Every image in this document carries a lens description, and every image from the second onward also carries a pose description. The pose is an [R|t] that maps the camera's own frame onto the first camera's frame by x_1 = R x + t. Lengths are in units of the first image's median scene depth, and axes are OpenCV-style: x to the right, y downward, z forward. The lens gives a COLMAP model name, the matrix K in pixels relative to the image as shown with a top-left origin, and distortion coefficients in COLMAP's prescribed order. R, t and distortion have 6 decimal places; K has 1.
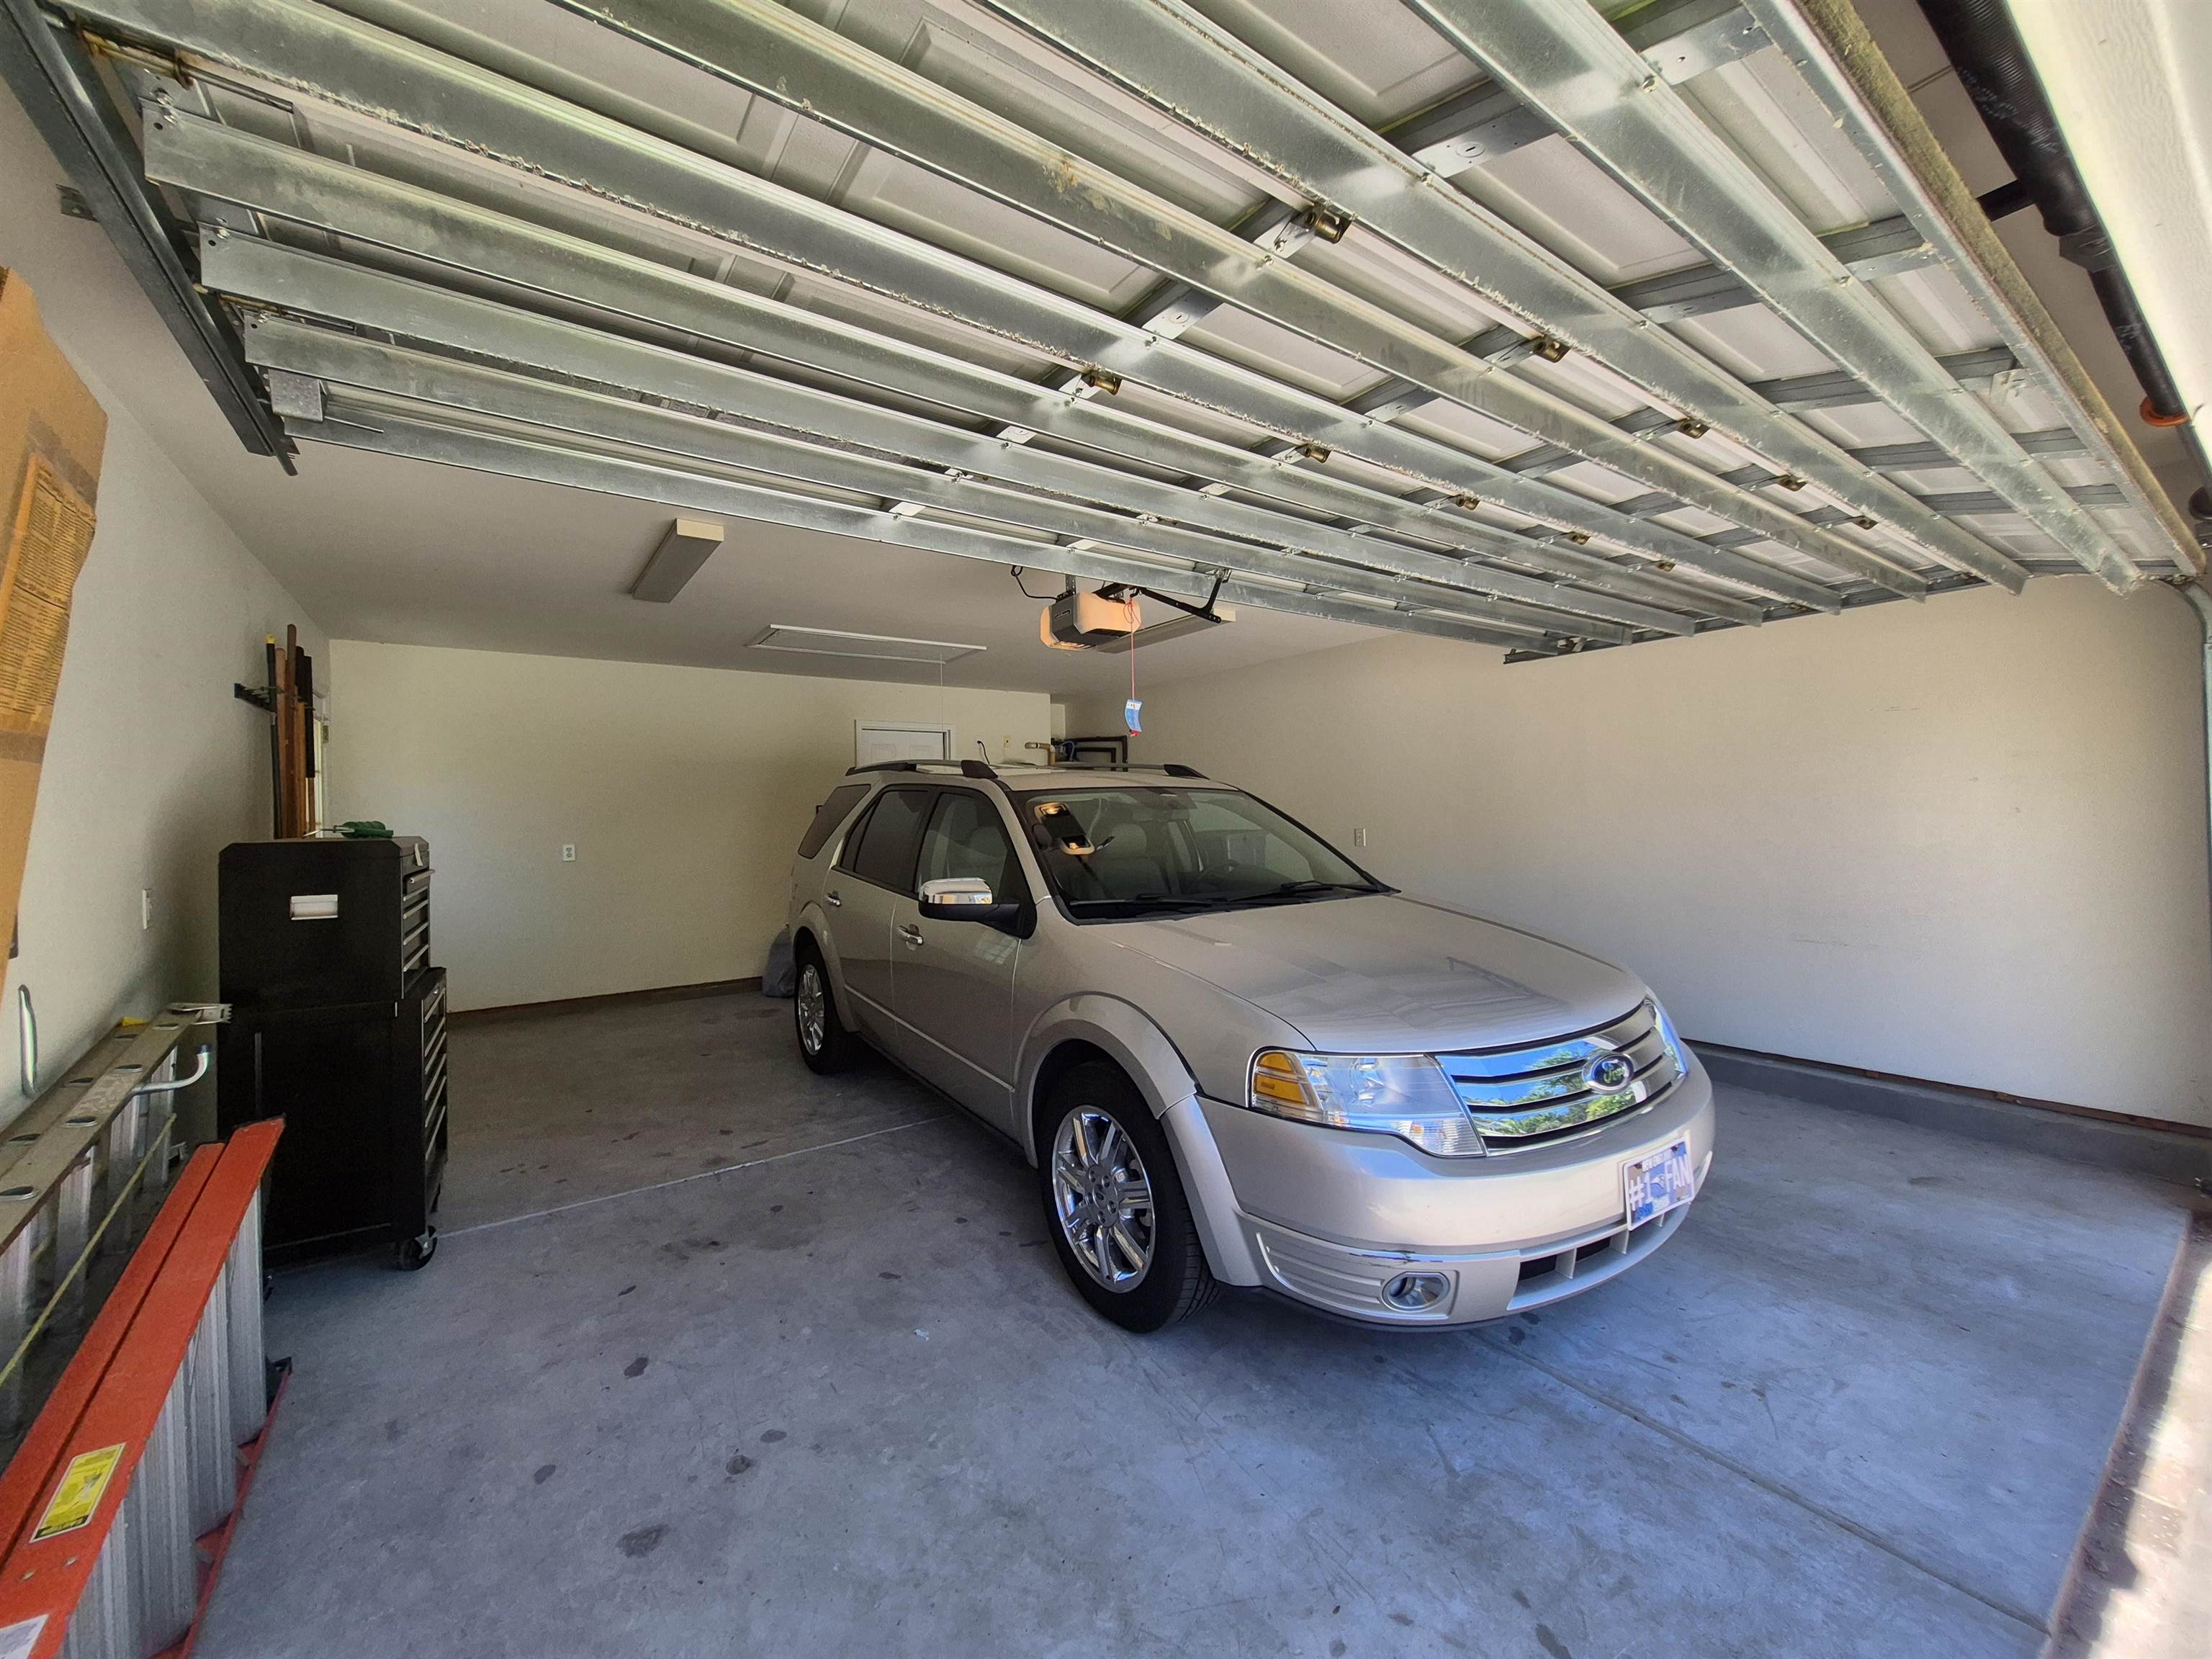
lens RADIAL K [[867.3, 0, 1103.2], [0, 867.3, 840.2], [0, 0, 1]] dist [0.006709, -0.002342]
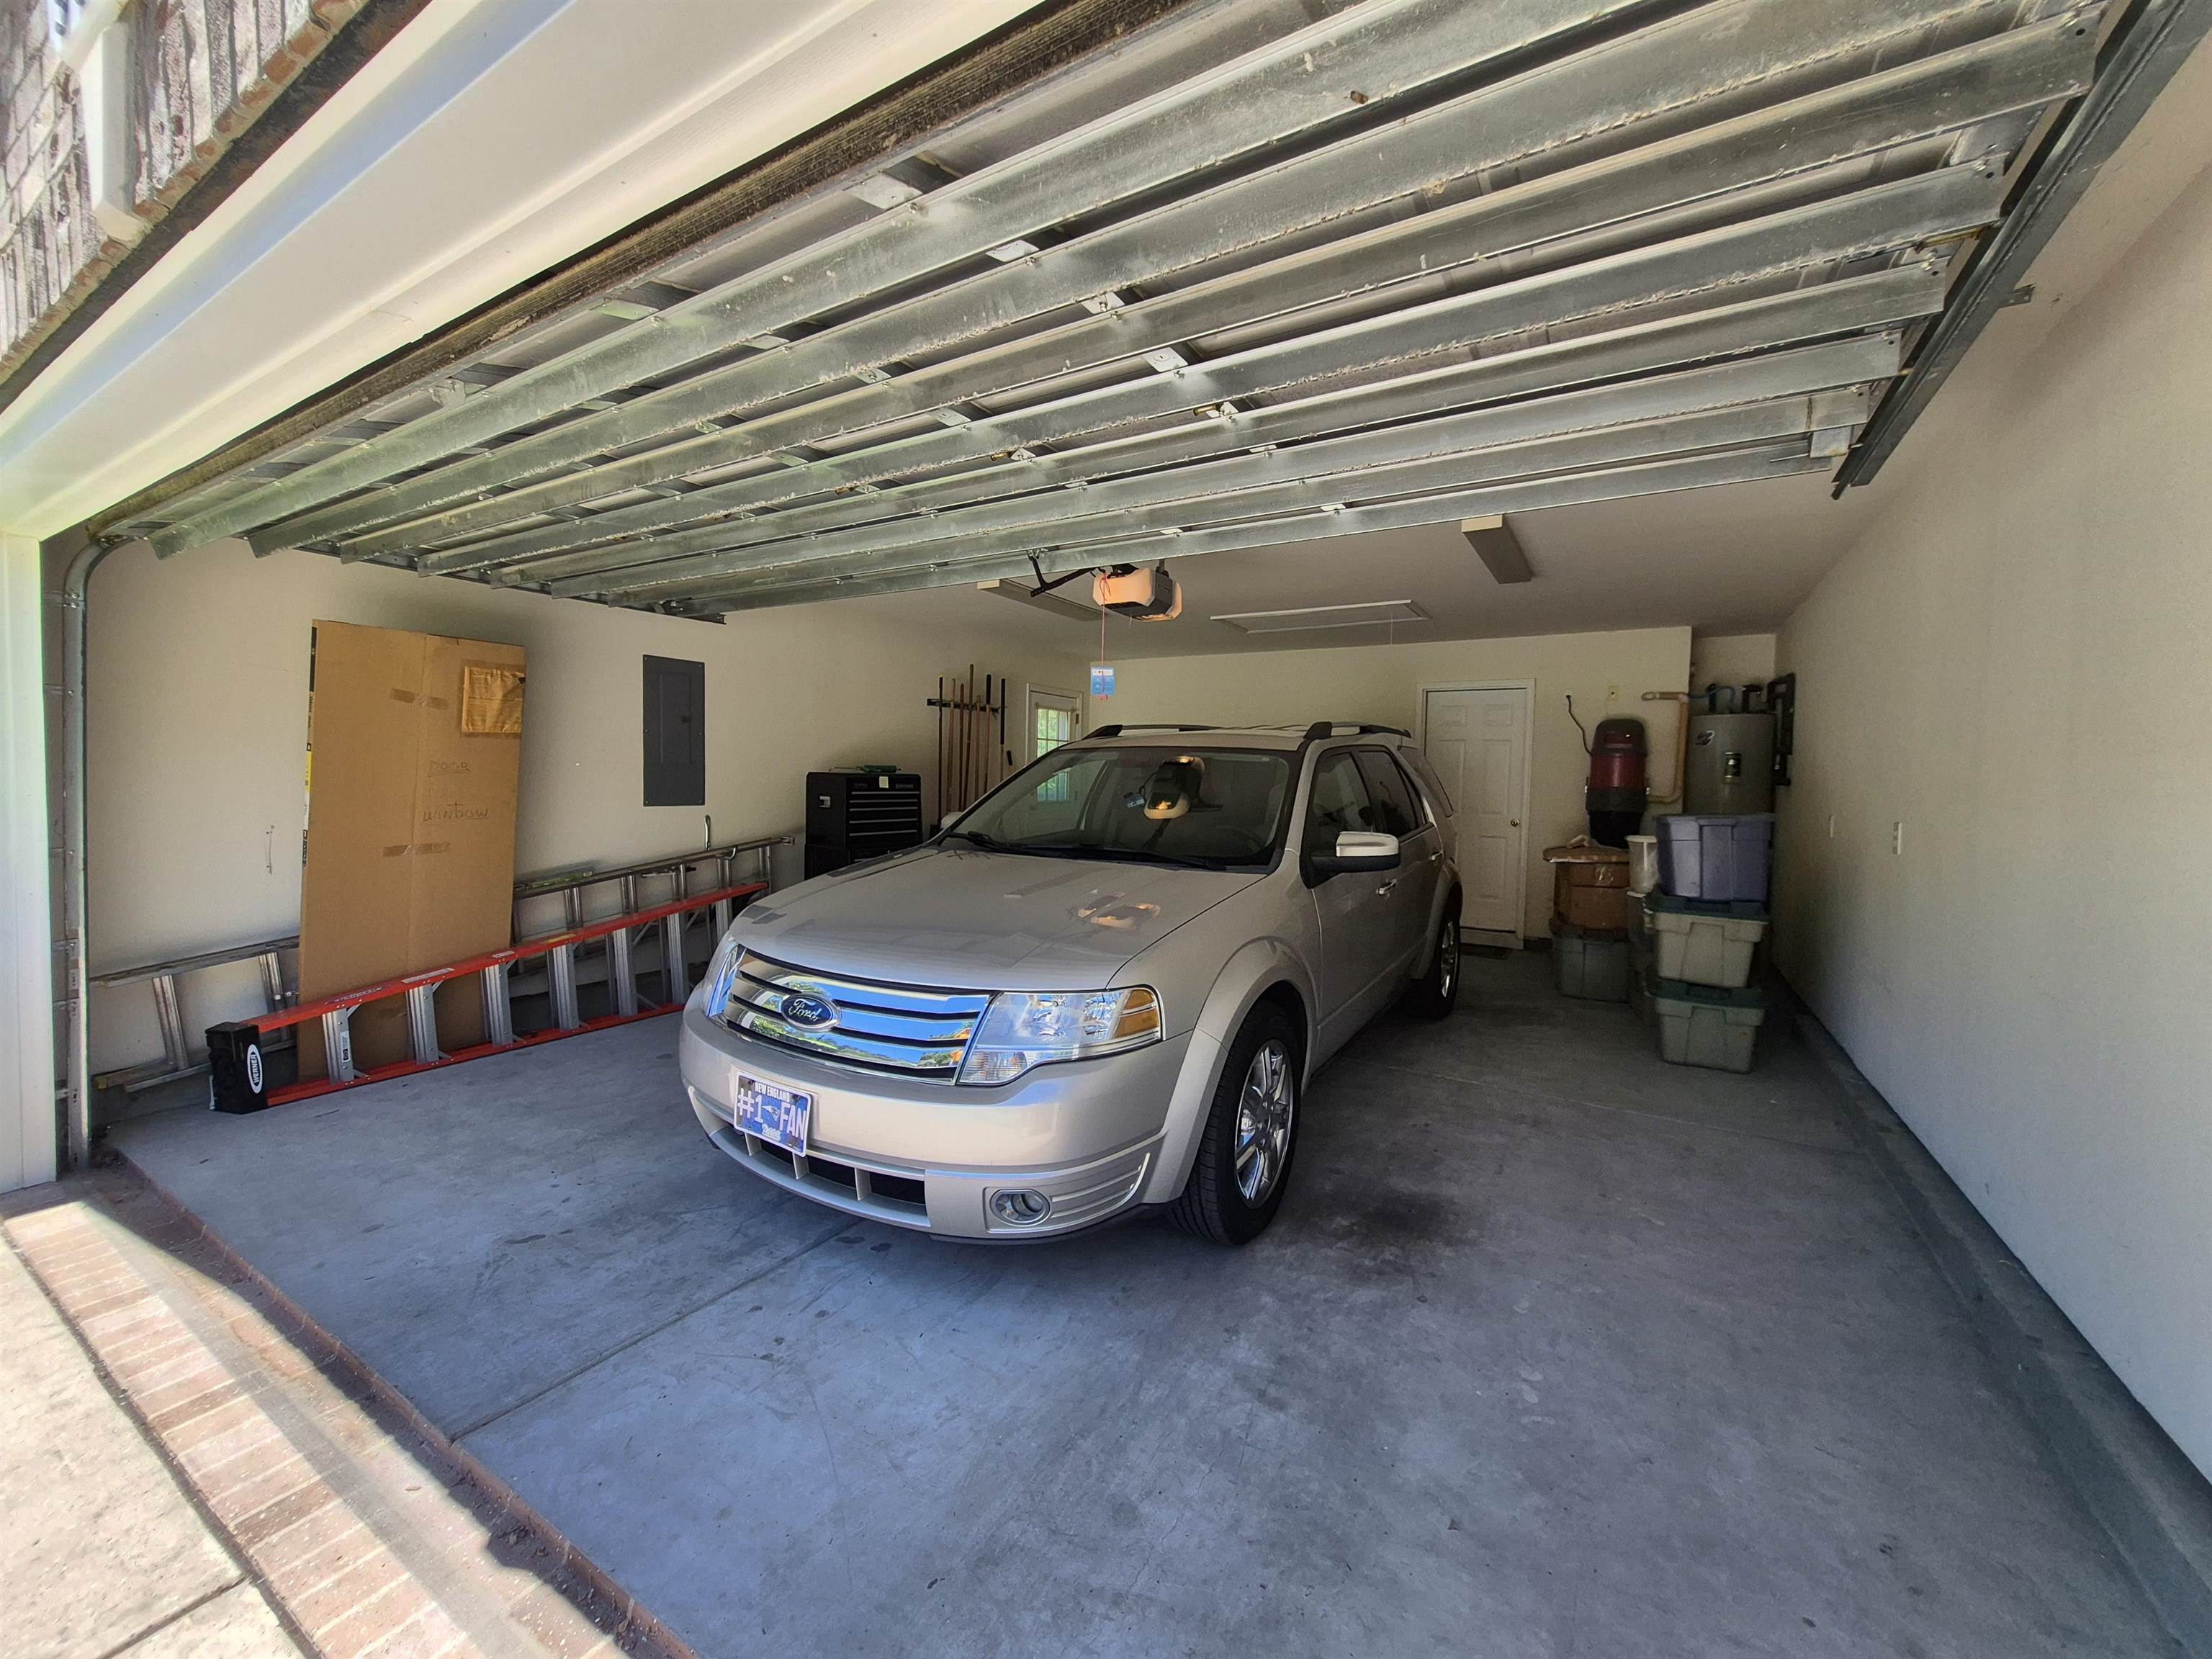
lens RADIAL K [[867.3, 0, 1104.6], [0, 867.3, 807.4], [0, 0, 1]] dist [0.006709, -0.002342]
pose [[0.396858, 0.060058, -0.915913, 1.838750], [-0.045646, 0.997914, 0.045657, -0.060238], [0.916744, 0.023688, 0.398771, 0.970220]]
